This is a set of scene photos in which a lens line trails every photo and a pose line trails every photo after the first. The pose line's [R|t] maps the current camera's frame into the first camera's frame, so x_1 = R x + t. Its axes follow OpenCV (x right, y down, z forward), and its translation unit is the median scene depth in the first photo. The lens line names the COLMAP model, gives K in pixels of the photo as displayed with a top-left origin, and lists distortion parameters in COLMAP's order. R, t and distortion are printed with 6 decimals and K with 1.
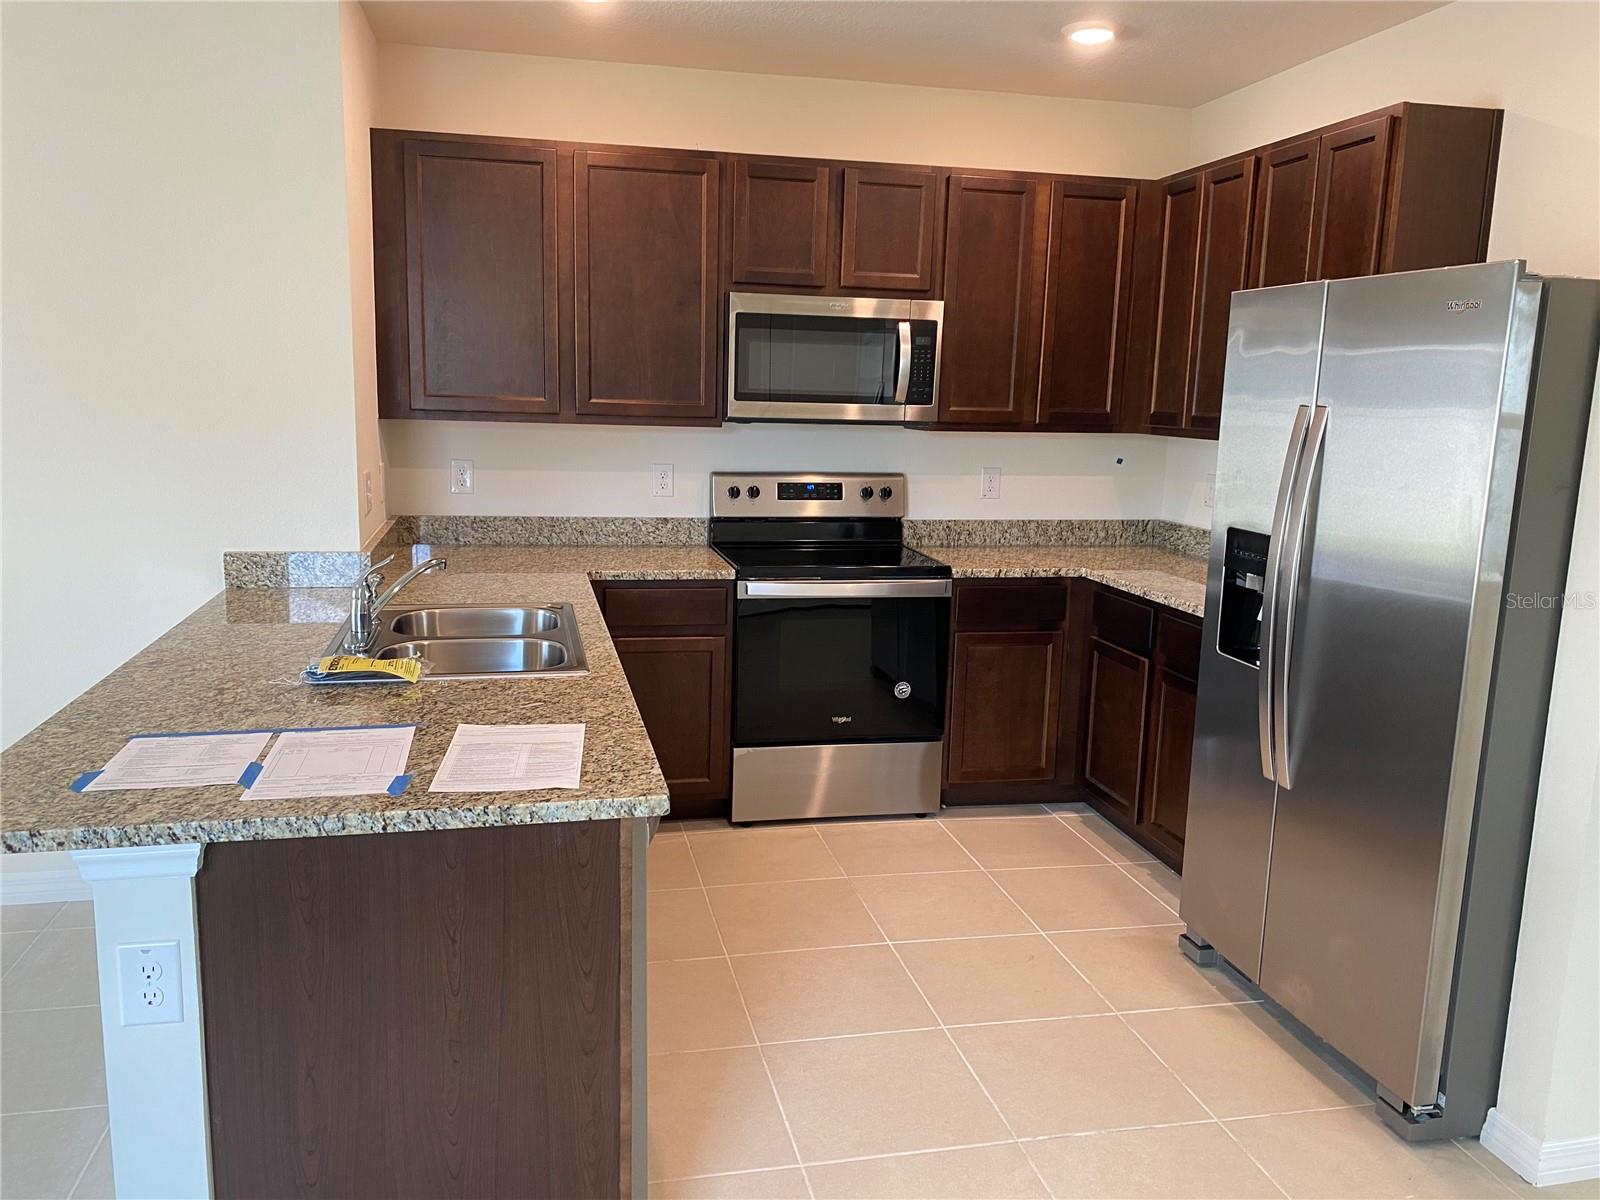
lens RADIAL K [[1208.0, 0, 800.0], [0, 1208.0, 600.0], [0, 0, 1]] dist [0.009382, -0.001609]
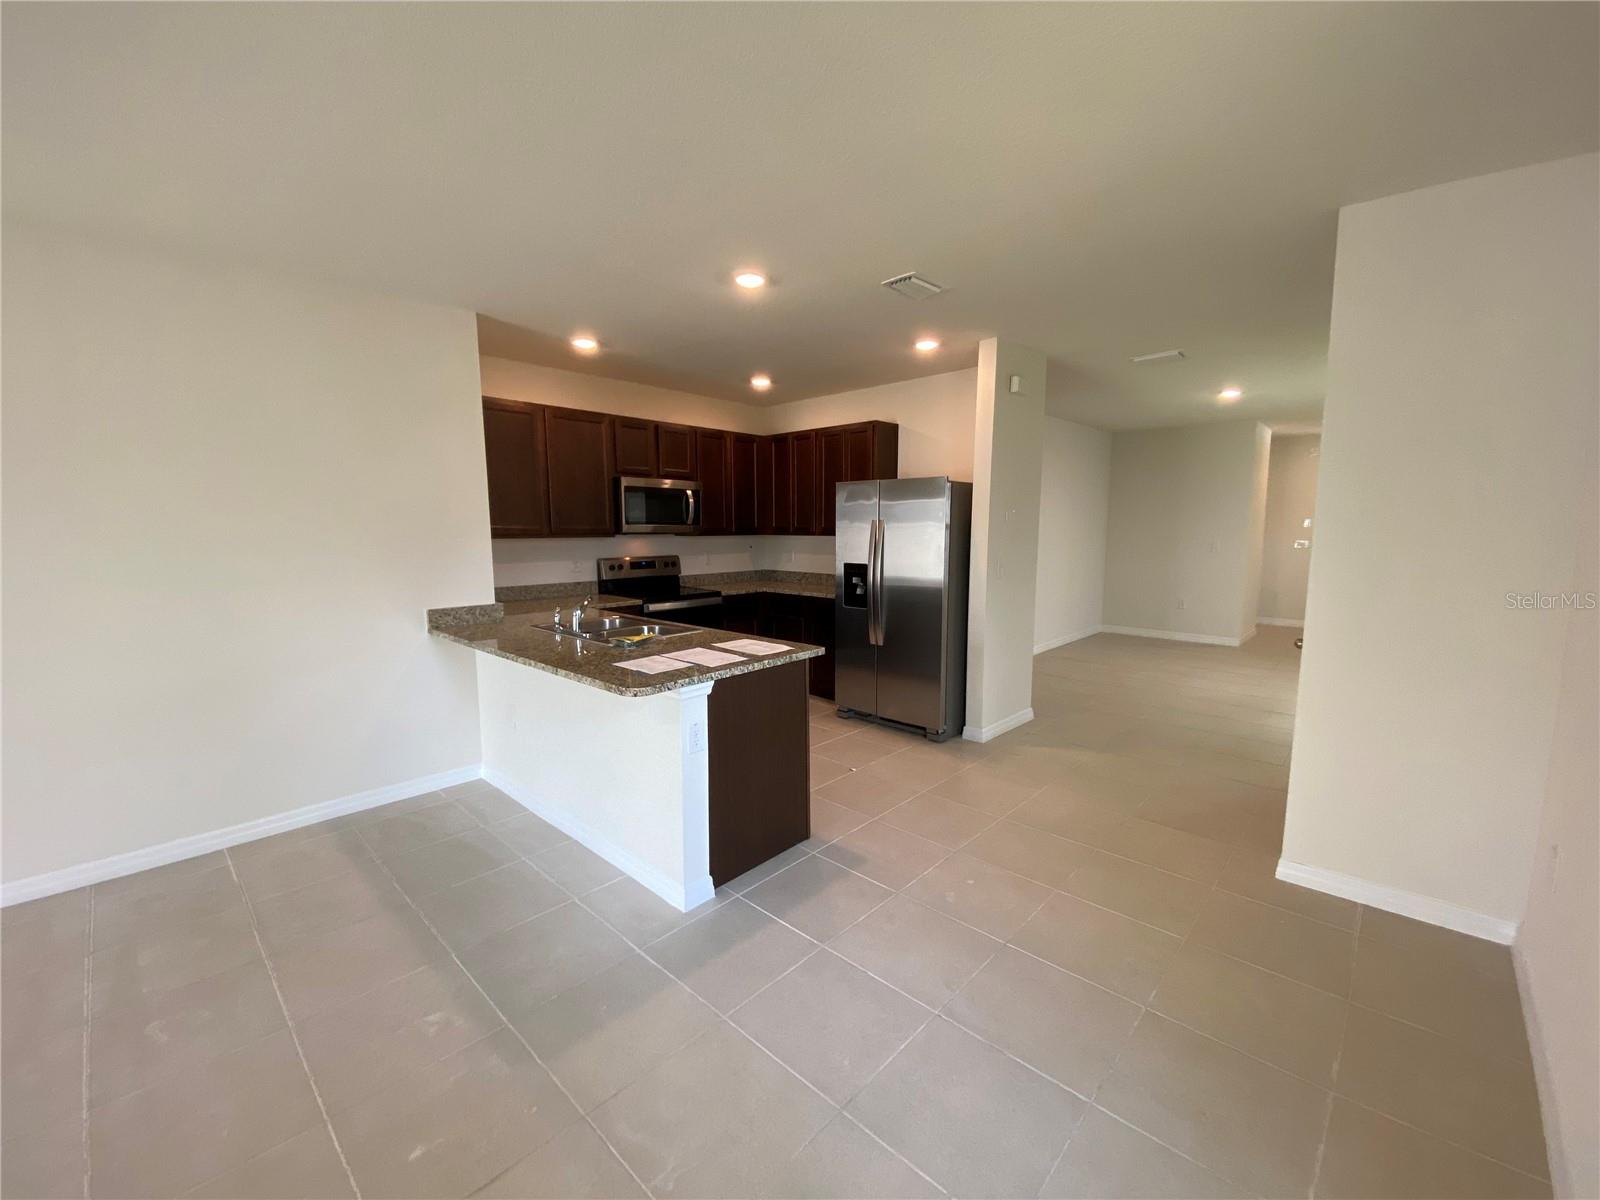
lens RADIAL K [[638.3, 0, 800.9], [0, 638.3, 608.1], [0, 0, 1]] dist [0.000726, 0.000015]
pose [[0.817487, -0.098189, 0.567516, -0.467298], [0.118957, 0.992899, 0.000432, 0.023887], [-0.563529, 0.067157, 0.823362, -0.133645]]
